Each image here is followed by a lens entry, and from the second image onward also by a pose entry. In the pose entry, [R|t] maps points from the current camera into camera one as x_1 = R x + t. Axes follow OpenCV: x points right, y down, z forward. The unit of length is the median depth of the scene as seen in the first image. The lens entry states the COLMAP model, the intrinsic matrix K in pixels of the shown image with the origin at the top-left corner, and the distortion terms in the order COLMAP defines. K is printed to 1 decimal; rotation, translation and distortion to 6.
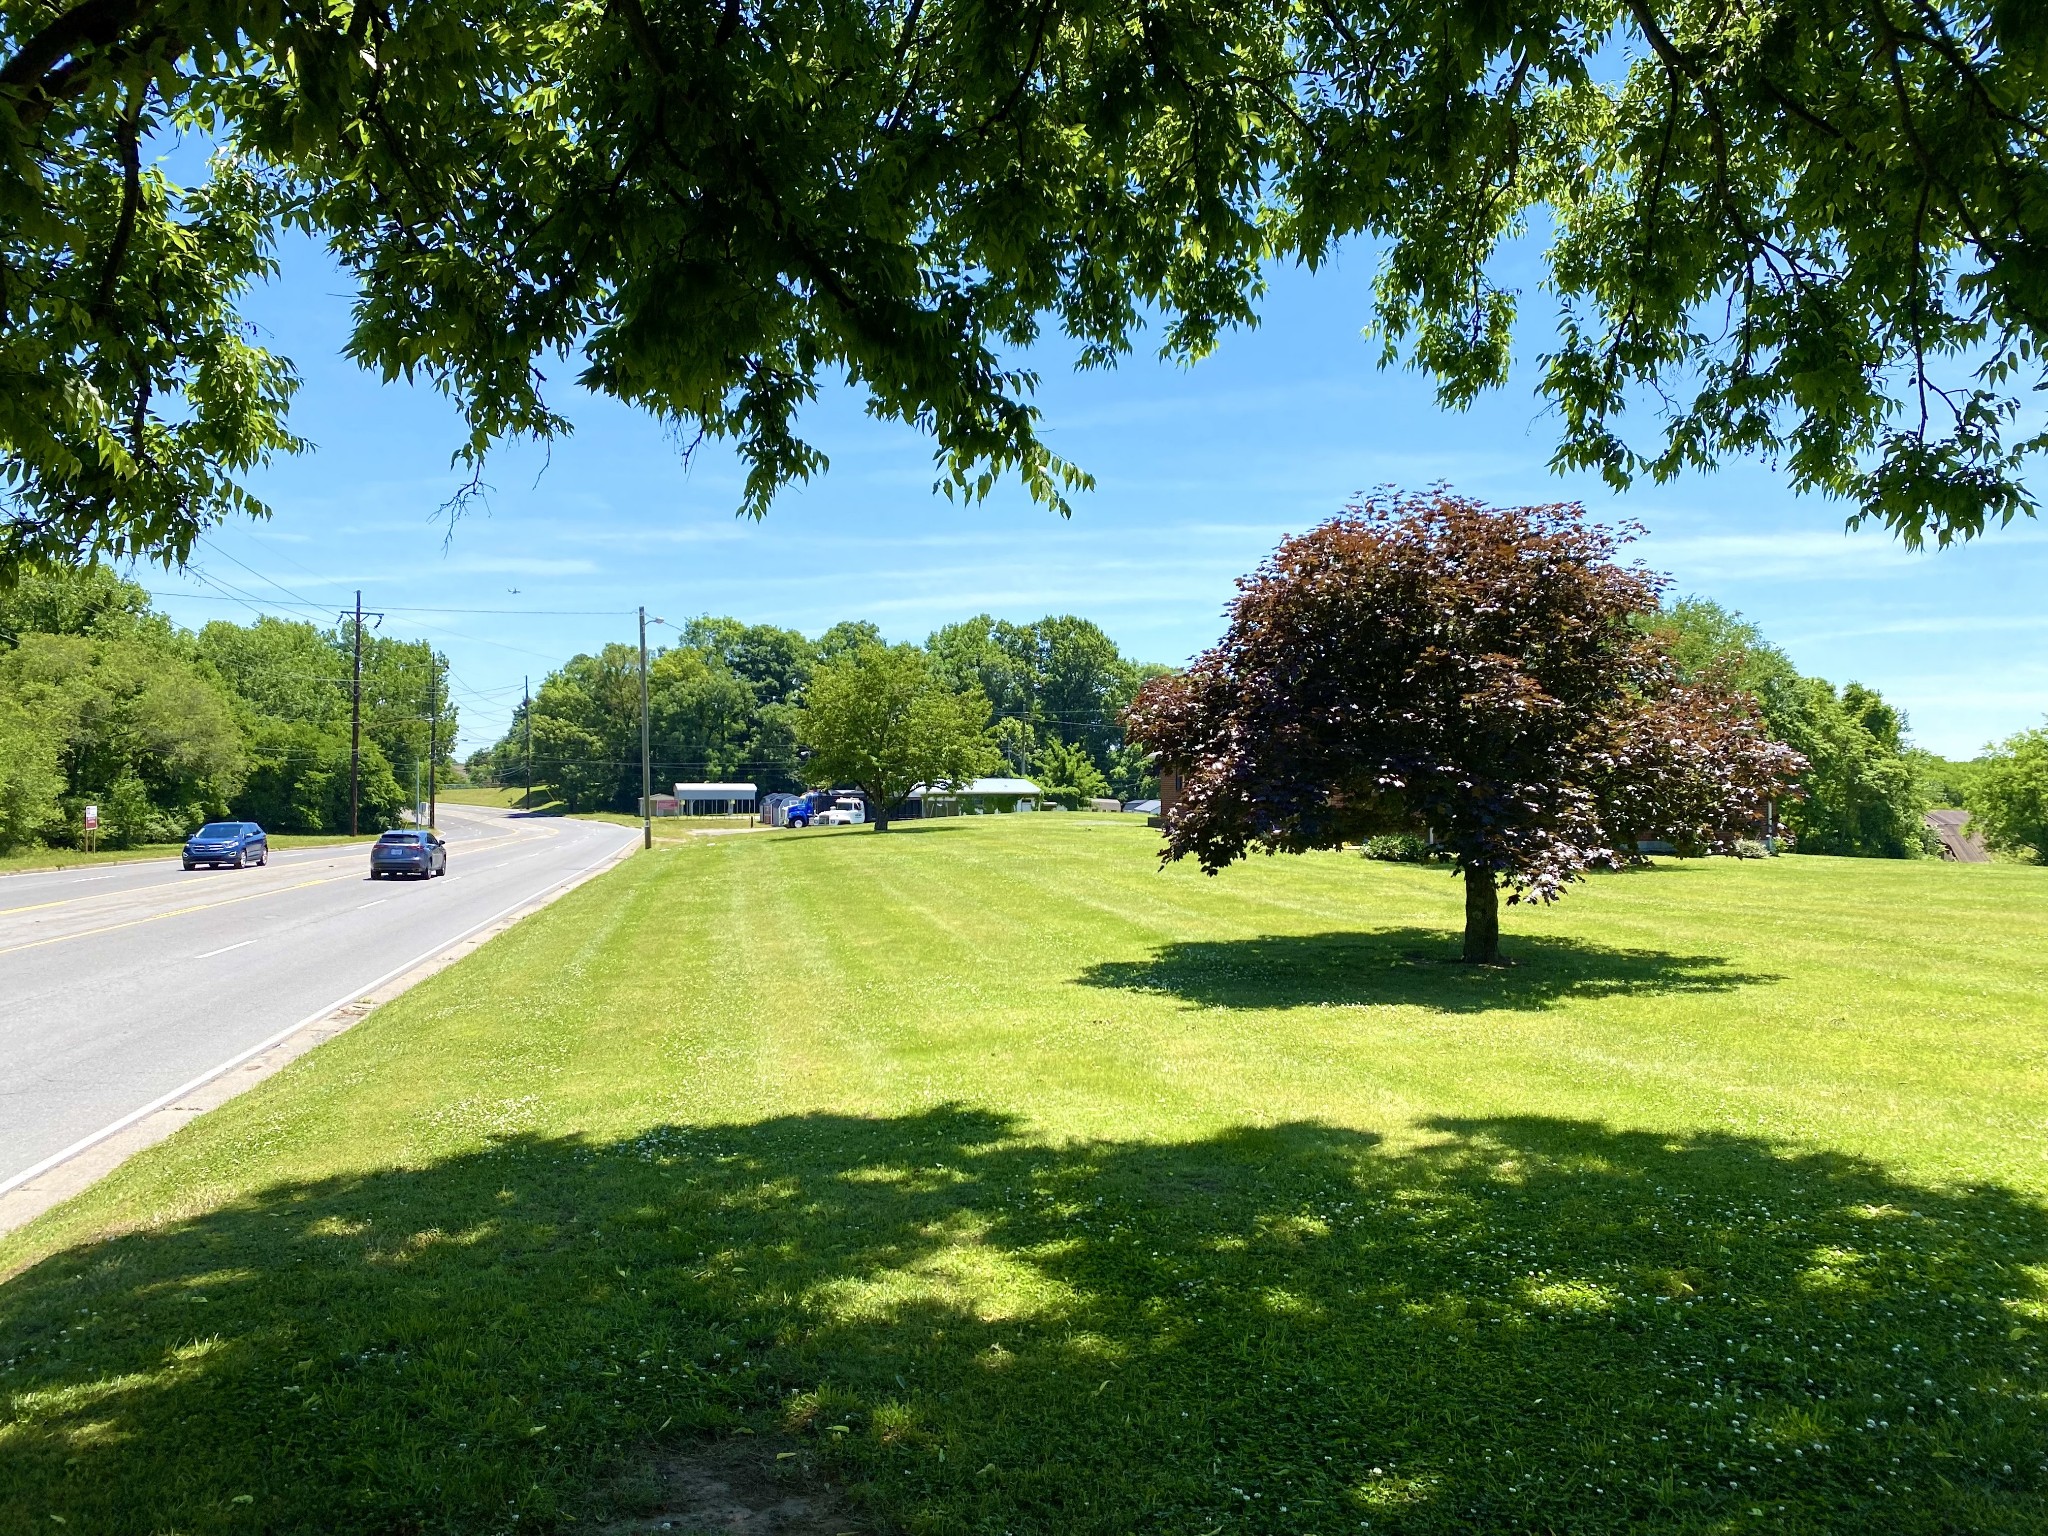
lens RADIAL K [[1539.8, 0, 1001.8], [0, 1539.8, 775.5], [0, 0, 1]] dist [0.042196, -0.072738]
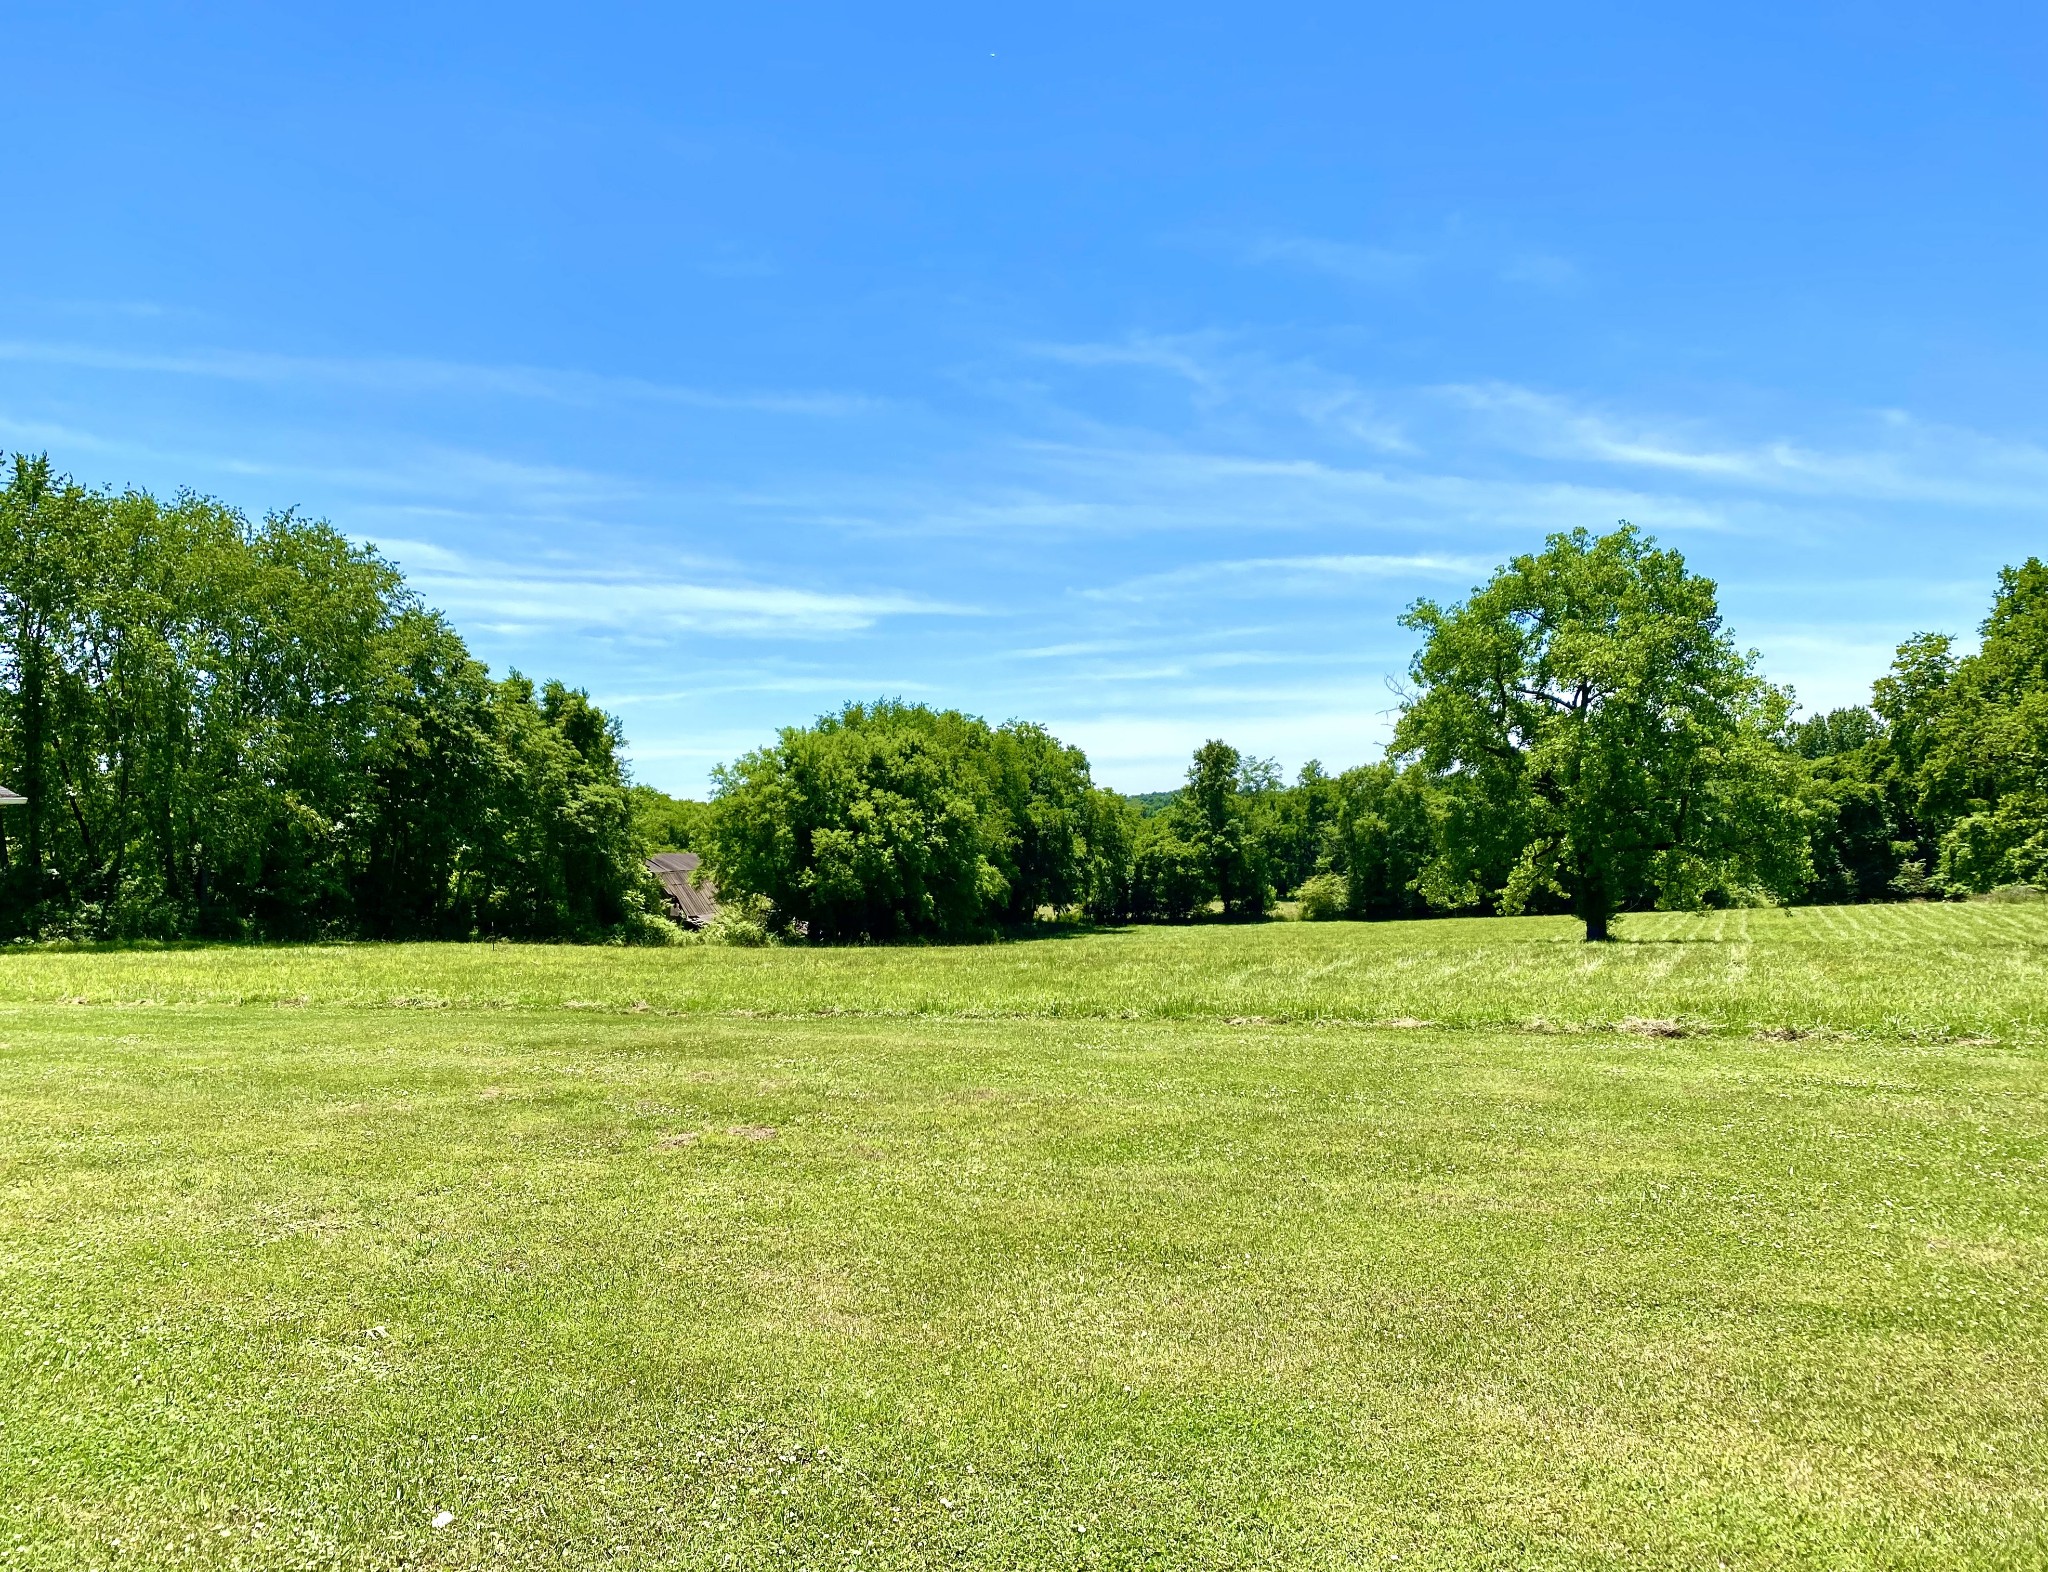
lens RADIAL K [[1558.2, 0, 986.5], [0, 1558.2, 783.4], [0, 0, 1]] dist [0.068620, -0.133764]
pose [[0.733233, -0.005837, 0.679952, 0.207782], [0.025558, 0.999493, -0.018981, 0.006661], [-0.679497, 0.031295, 0.733011, 0.341775]]
